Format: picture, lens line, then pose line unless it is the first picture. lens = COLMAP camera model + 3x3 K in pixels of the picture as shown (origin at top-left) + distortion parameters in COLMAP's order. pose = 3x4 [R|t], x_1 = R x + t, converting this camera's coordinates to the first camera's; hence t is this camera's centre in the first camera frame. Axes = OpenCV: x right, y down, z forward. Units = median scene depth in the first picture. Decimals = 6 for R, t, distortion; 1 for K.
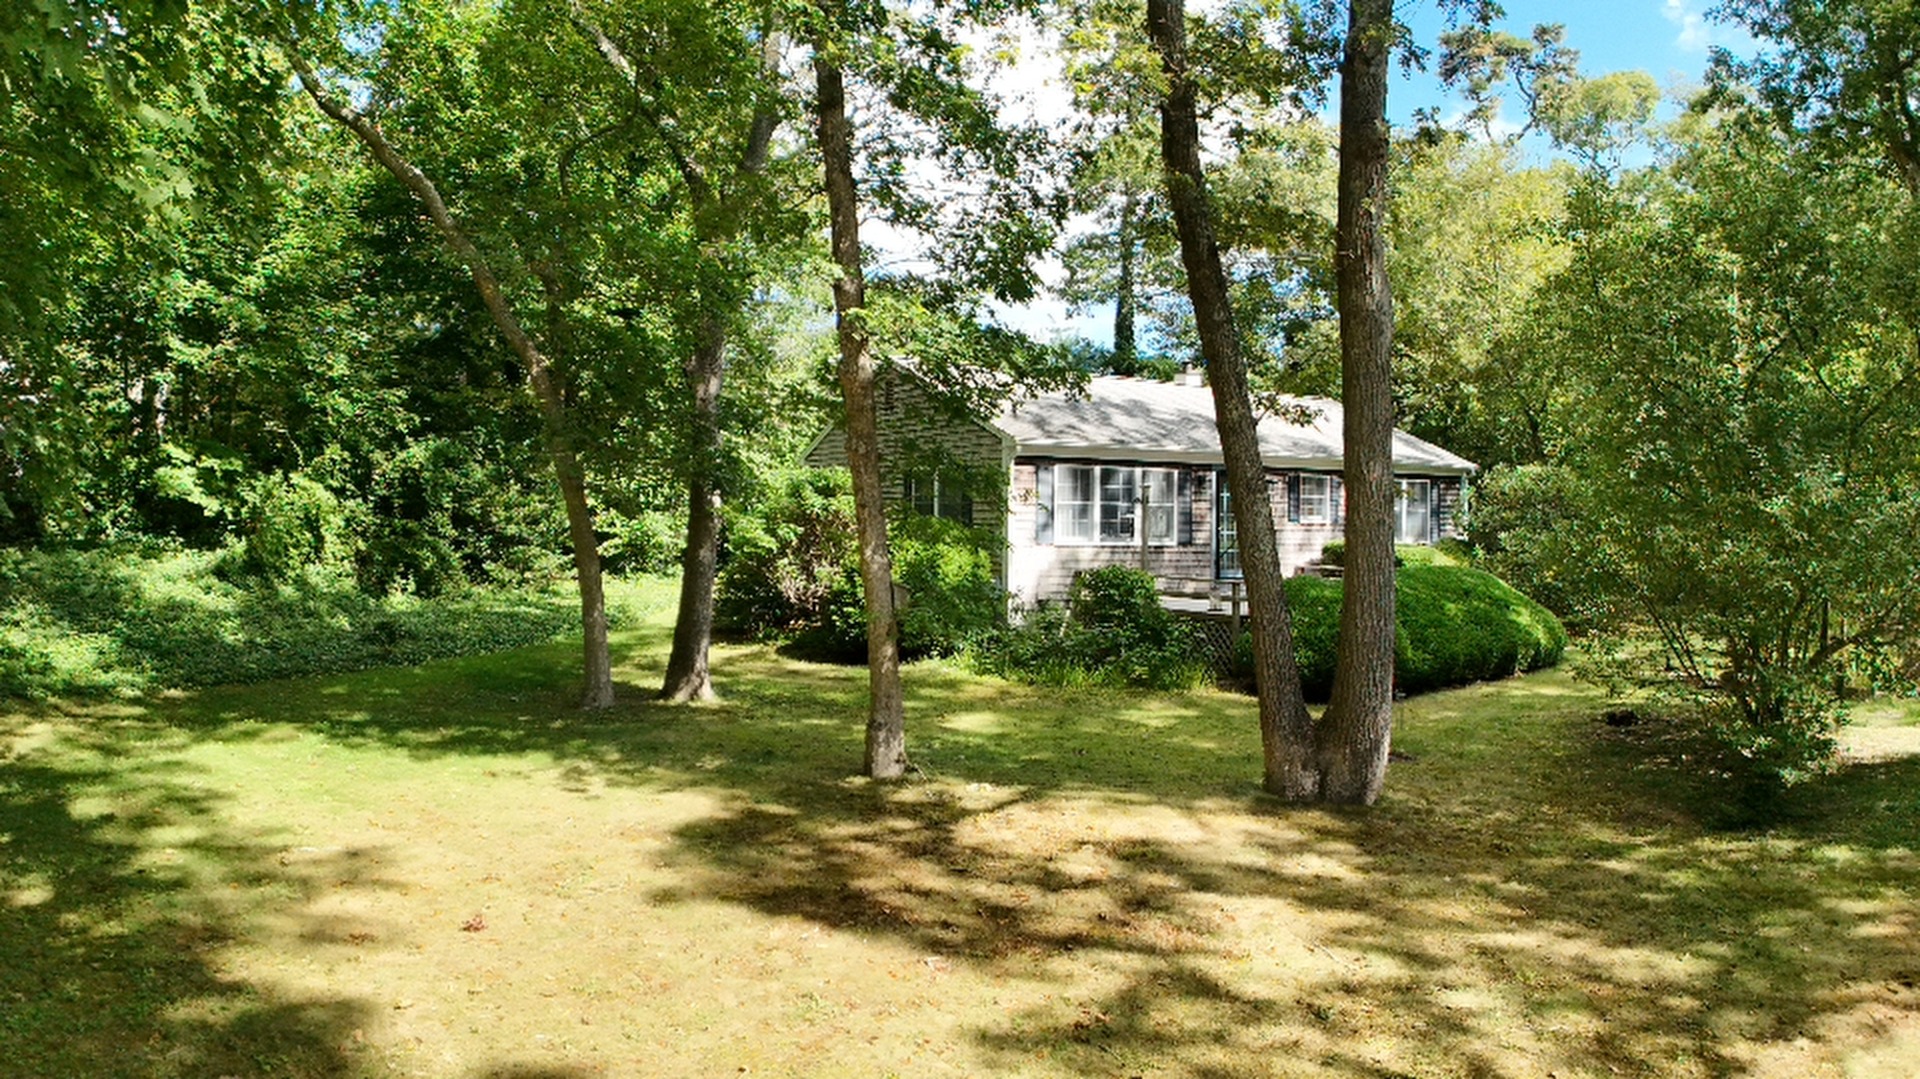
lens RADIAL K [[1195.8, 0, 960.0], [0, 1195.8, 539.5], [0, 0, 1]] dist [-0.172413, 0.004810]
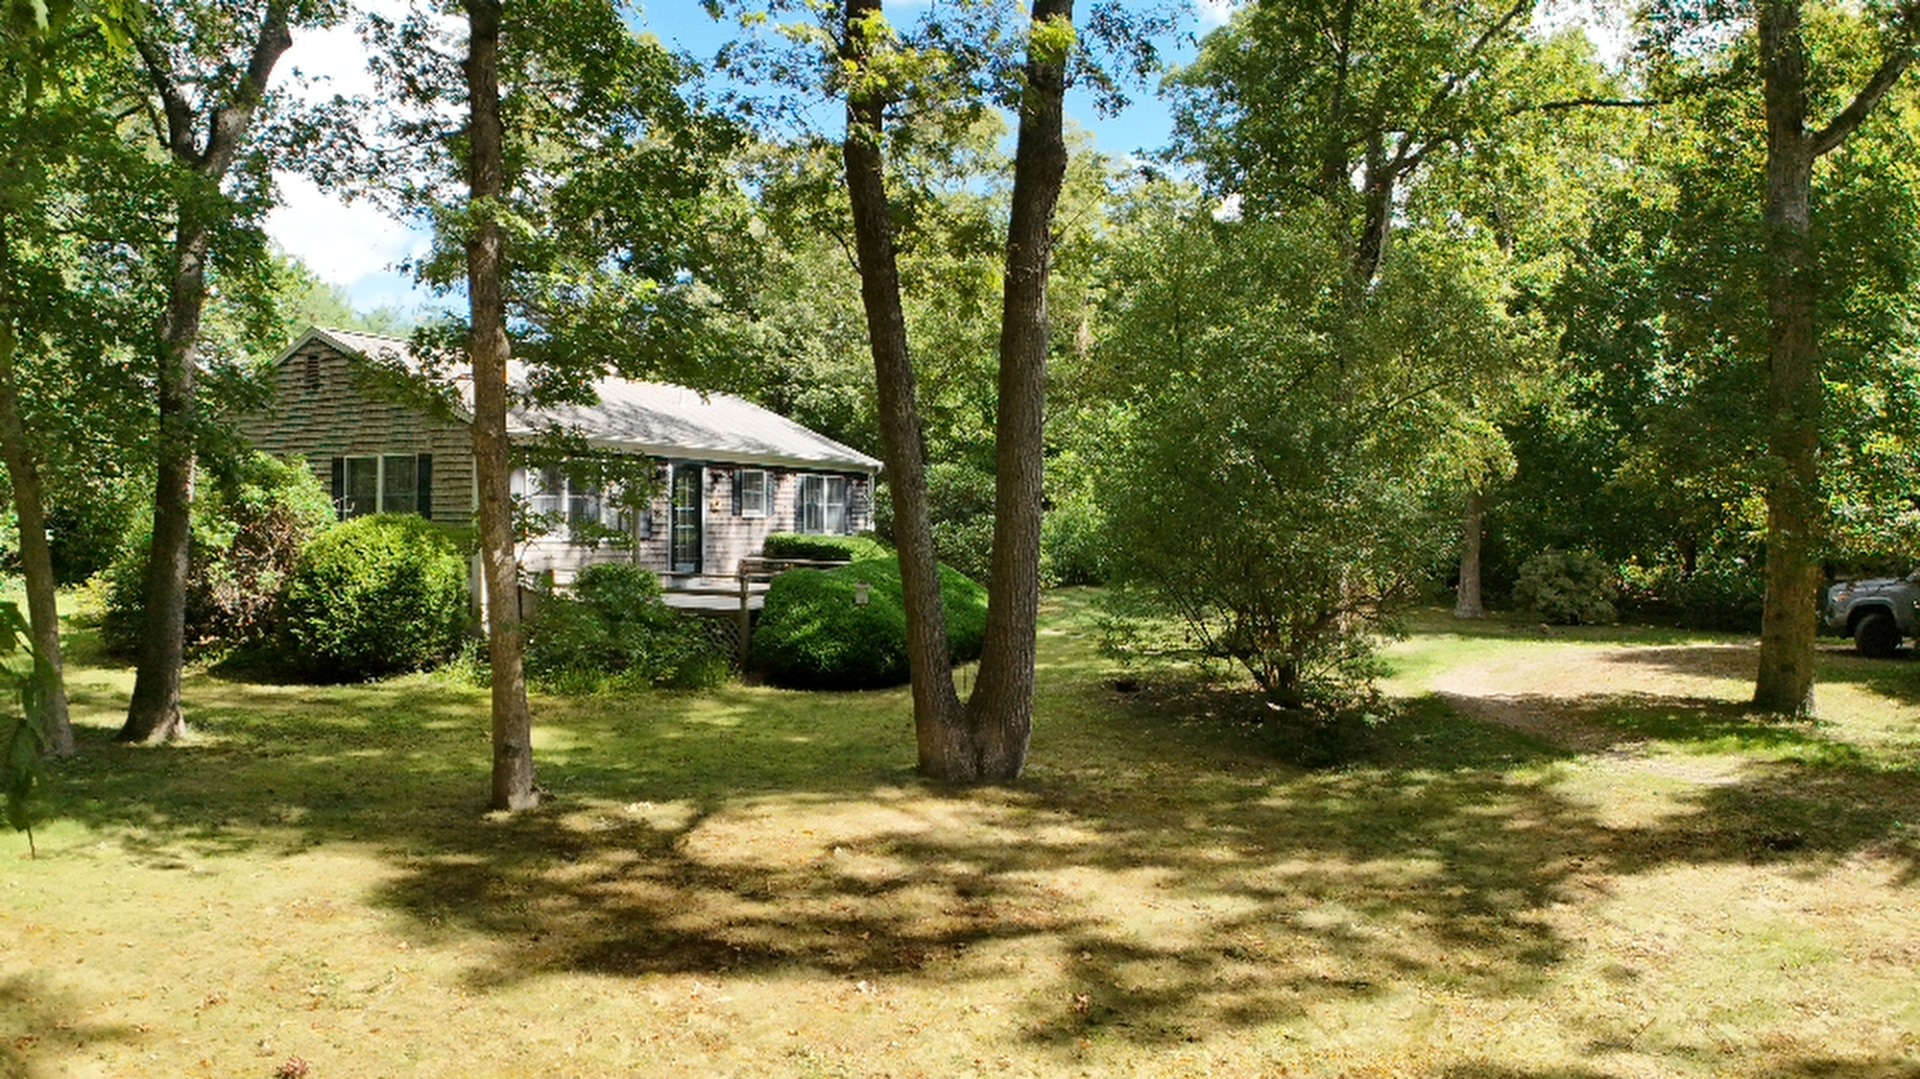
lens RADIAL K [[1200.9, 0, 960.0], [0, 1200.9, 539.5], [0, 0, 1]] dist [-0.181318, 0.018325]
pose [[0.814174, -0.012506, 0.580487, -0.211758], [0.009477, 0.999921, 0.008250, -0.001760], [-0.580544, -0.001215, 0.814228, 0.080760]]
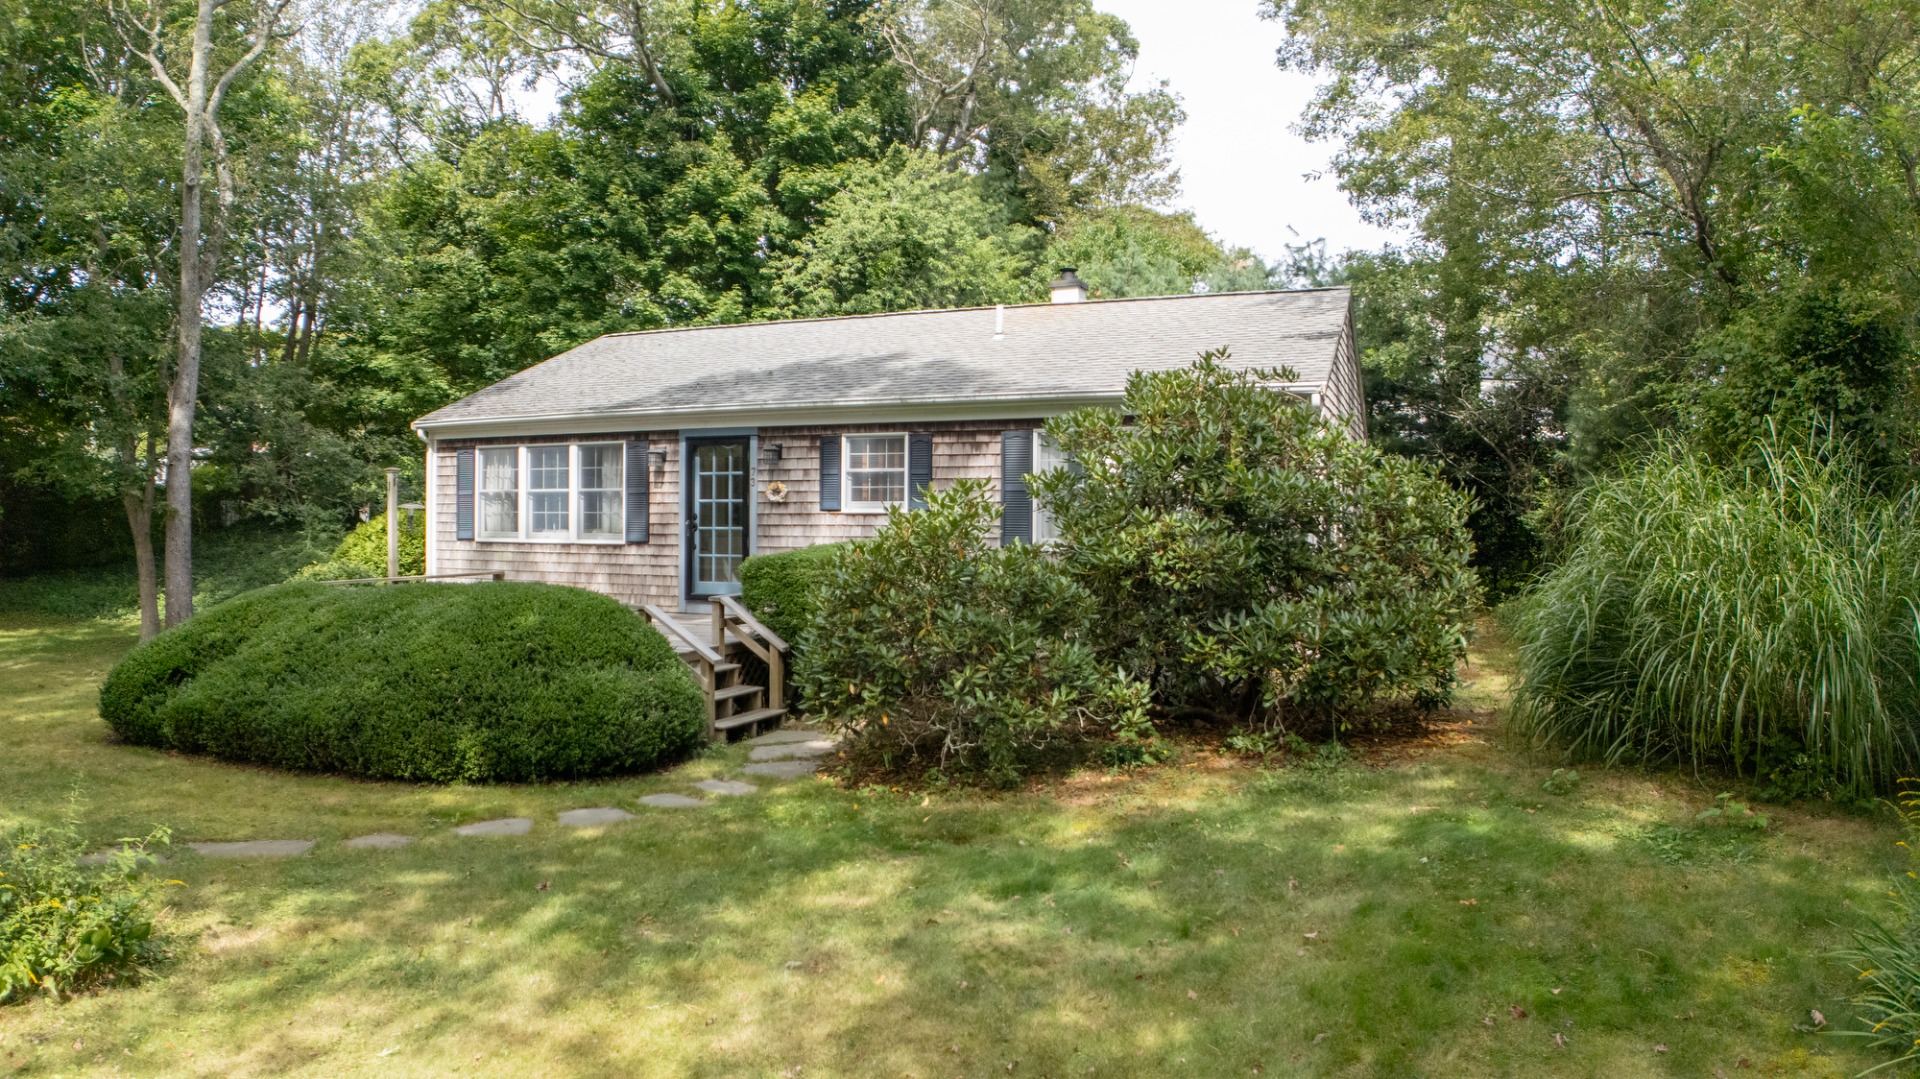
lens RADIAL K [[1170.7, 0, 960.0], [0, 1170.7, 539.5], [0, 0, 1]] dist [-0.147727, -0.028160]
pose [[0.580112, 0.006194, -0.814513, 1.164246], [-0.015084, 0.999881, -0.003140, 0.000925], [0.814397, 0.014108, 0.580136, 0.988416]]
